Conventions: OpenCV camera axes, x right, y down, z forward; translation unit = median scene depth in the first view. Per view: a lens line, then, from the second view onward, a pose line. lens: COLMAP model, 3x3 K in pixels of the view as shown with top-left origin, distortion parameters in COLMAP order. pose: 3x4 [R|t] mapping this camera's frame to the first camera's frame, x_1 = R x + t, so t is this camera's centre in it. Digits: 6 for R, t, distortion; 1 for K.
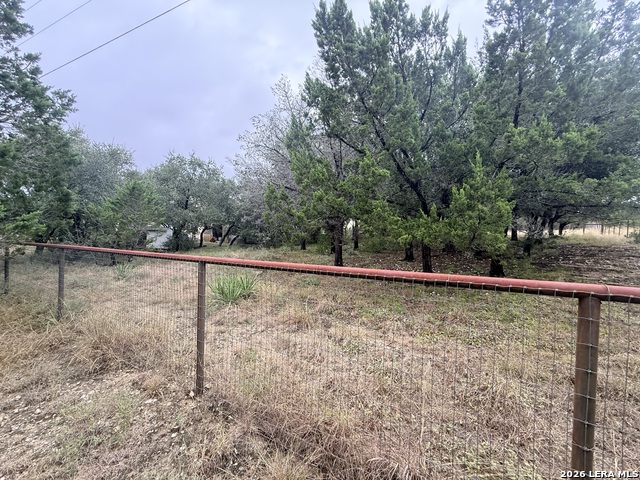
lens RADIAL K [[255.0, 0, 318.4], [0, 255.0, 239.6], [0, 0, 1]] dist [0.001522, -0.000201]
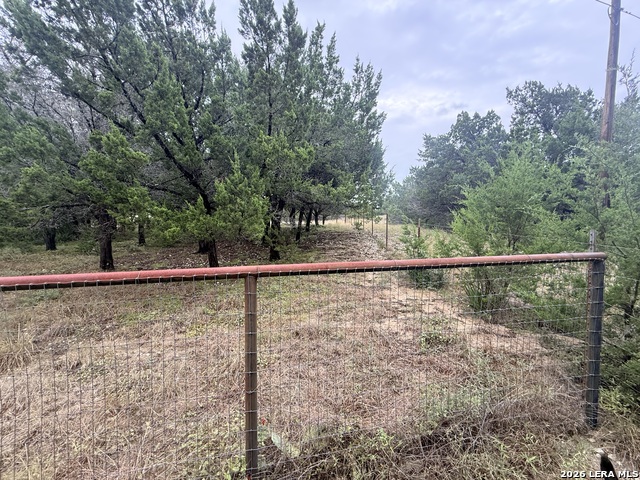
lens RADIAL K [[255.0, 0, 318.4], [0, 255.0, 239.8], [0, 0, 1]] dist [0.001522, -0.000201]
pose [[0.750636, -0.052186, 0.658652, 0.111596], [0.028739, 0.998511, 0.046361, -0.001273], [-0.660091, -0.015872, 0.751018, -0.042423]]
